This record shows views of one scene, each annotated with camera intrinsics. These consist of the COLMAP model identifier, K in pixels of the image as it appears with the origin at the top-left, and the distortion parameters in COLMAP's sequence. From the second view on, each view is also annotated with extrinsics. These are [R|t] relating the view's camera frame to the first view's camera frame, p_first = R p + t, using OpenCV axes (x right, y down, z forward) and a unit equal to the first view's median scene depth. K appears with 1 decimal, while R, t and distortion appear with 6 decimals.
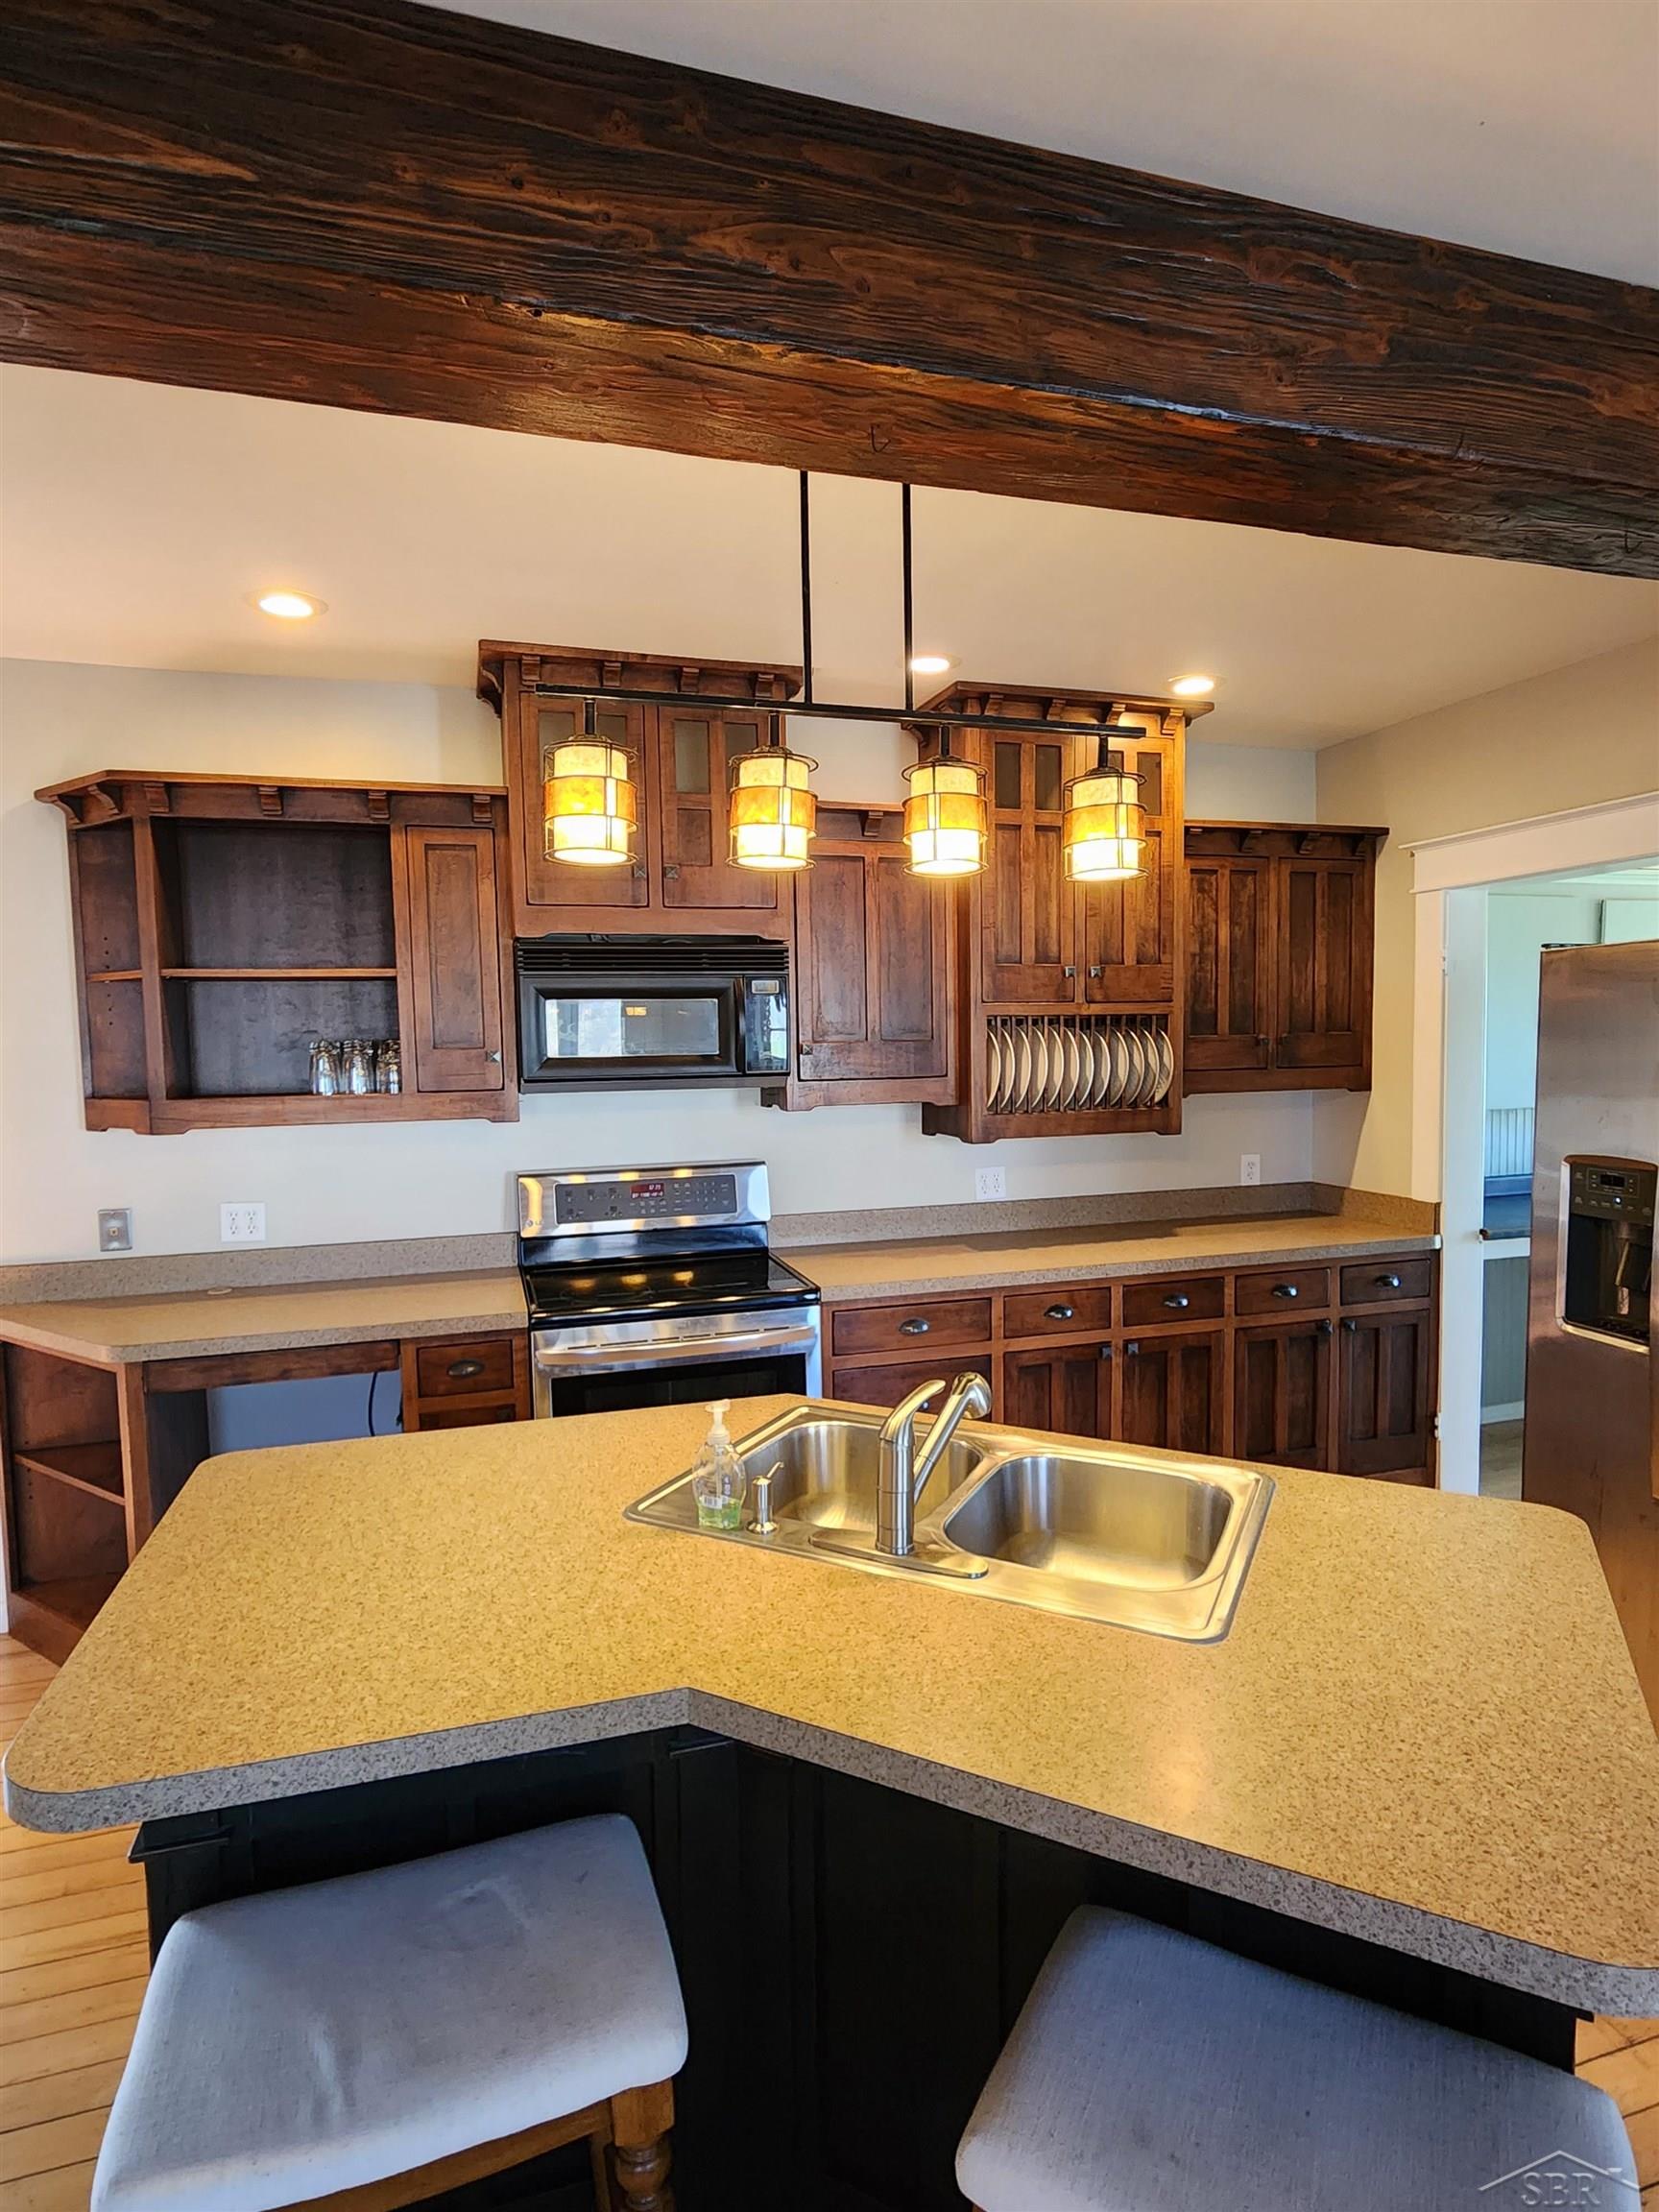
lens RADIAL K [[1161.4, 0, 828.9], [0, 1161.4, 1119.3], [0, 0, 1]] dist [0.002511, 0.000724]
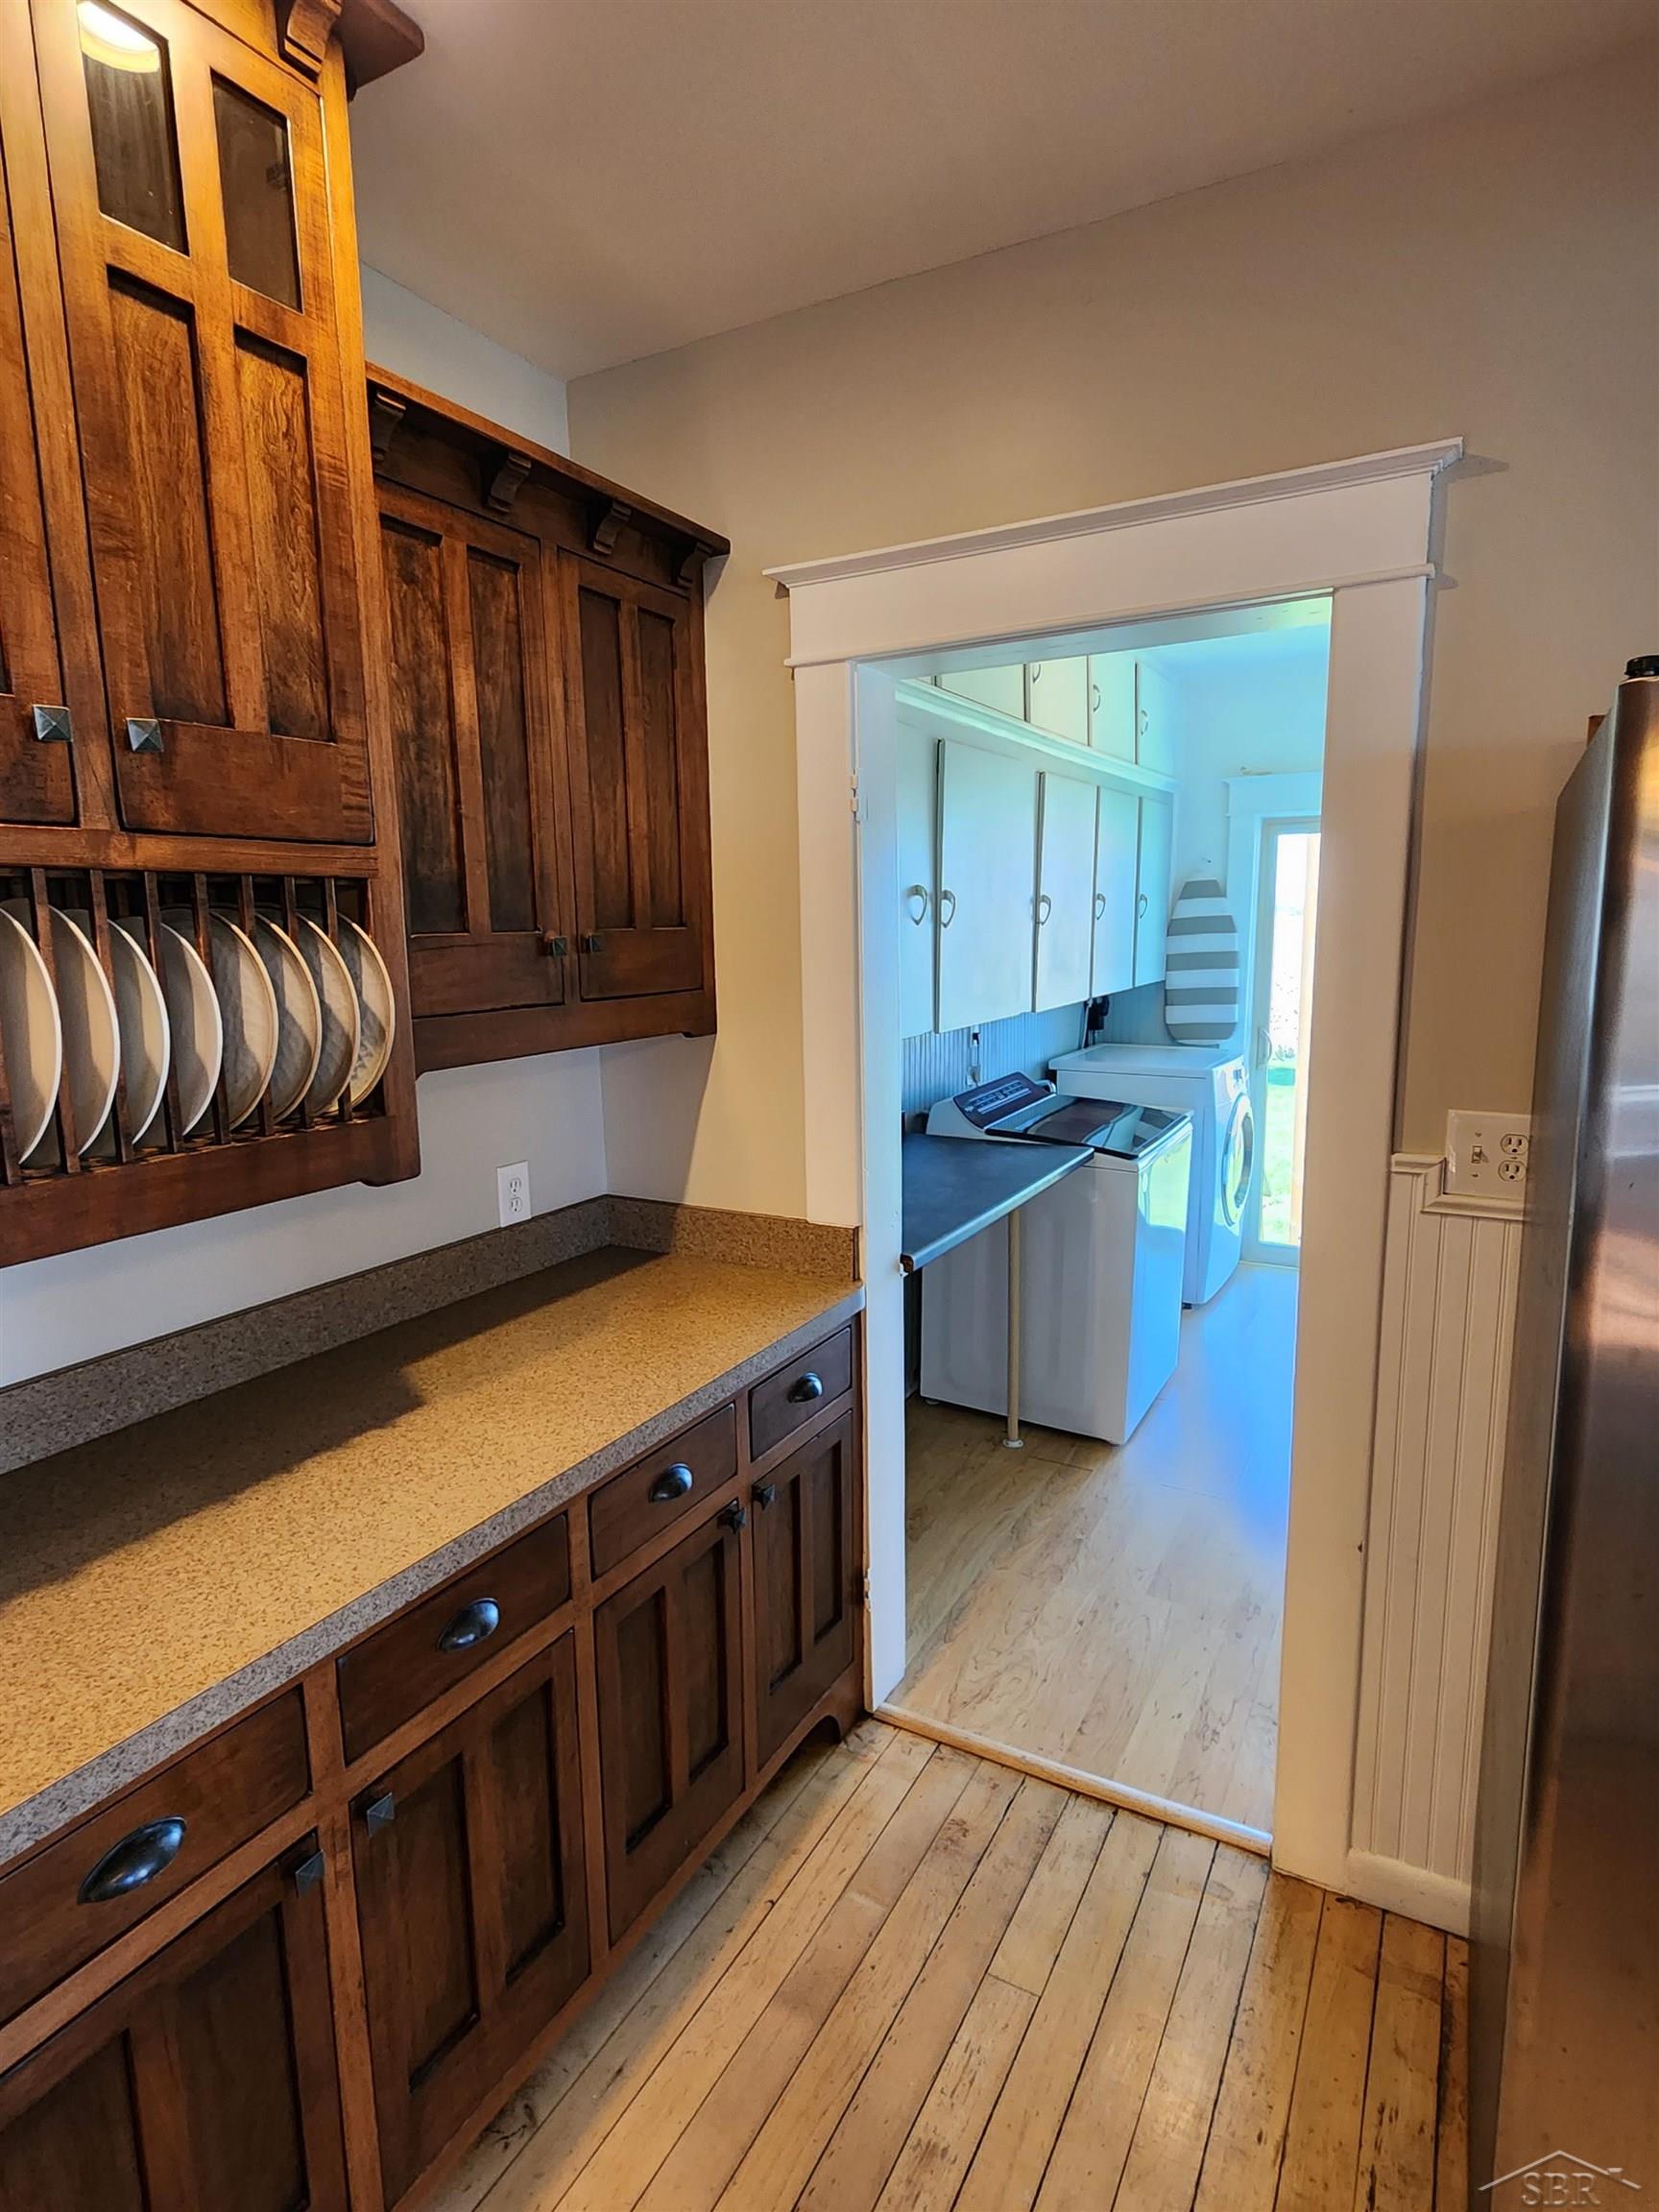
lens RADIAL K [[1161.4, 0, 828.9], [0, 1161.4, 1119.3], [0, 0, 1]] dist [0.002511, 0.000724]
pose [[0.722351, -0.108325, 0.682990, 0.130005], [0.049644, 0.993230, 0.105025, -0.043501], [-0.689742, -0.041958, 0.722838, 0.608986]]
